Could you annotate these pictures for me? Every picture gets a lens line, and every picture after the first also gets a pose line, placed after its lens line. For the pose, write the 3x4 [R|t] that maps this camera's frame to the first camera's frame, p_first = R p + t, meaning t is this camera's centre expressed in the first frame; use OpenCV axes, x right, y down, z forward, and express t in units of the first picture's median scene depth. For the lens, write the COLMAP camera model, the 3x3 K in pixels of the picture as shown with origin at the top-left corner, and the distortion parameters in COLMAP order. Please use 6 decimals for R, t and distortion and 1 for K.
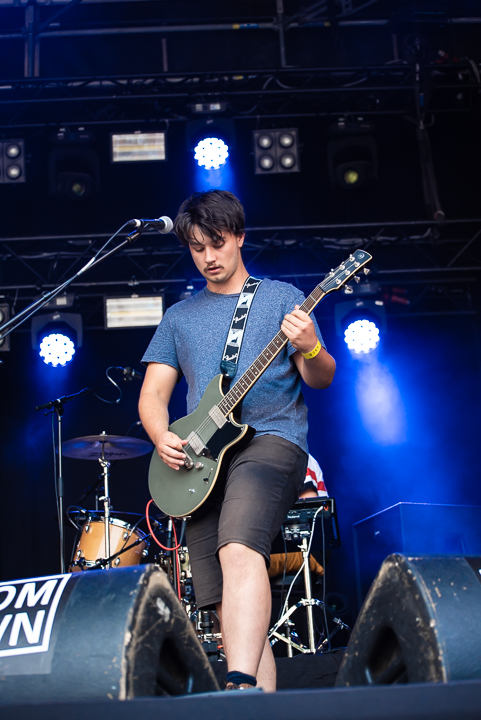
lens RADIAL K [[1459.2, 0, 239.9], [0, 1459.2, 358.9], [0, 0, 1]] dist [-0.152182, 0.000000]
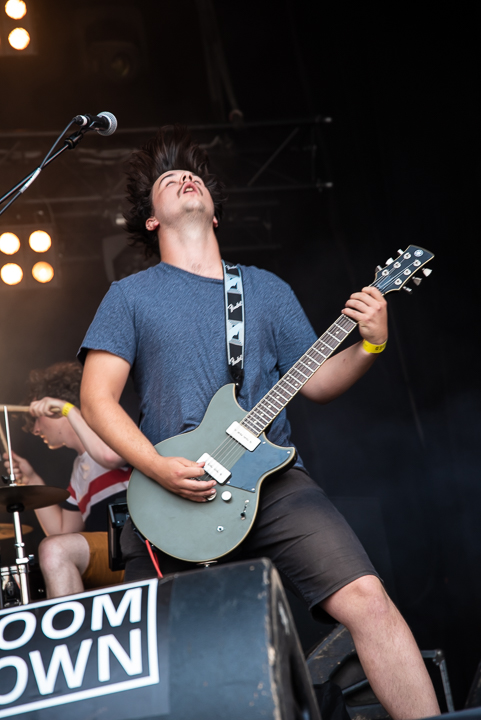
lens RADIAL K [[1977.6, 0, 237.4], [0, 1977.6, 365.3], [0, 0, 1]] dist [0.704930, 0.000000]
pose [[0.975586, -0.034577, 0.216878, -0.127341], [0.029873, 0.999243, 0.024932, 0.005162], [-0.217576, -0.017845, 0.975880, -0.010132]]
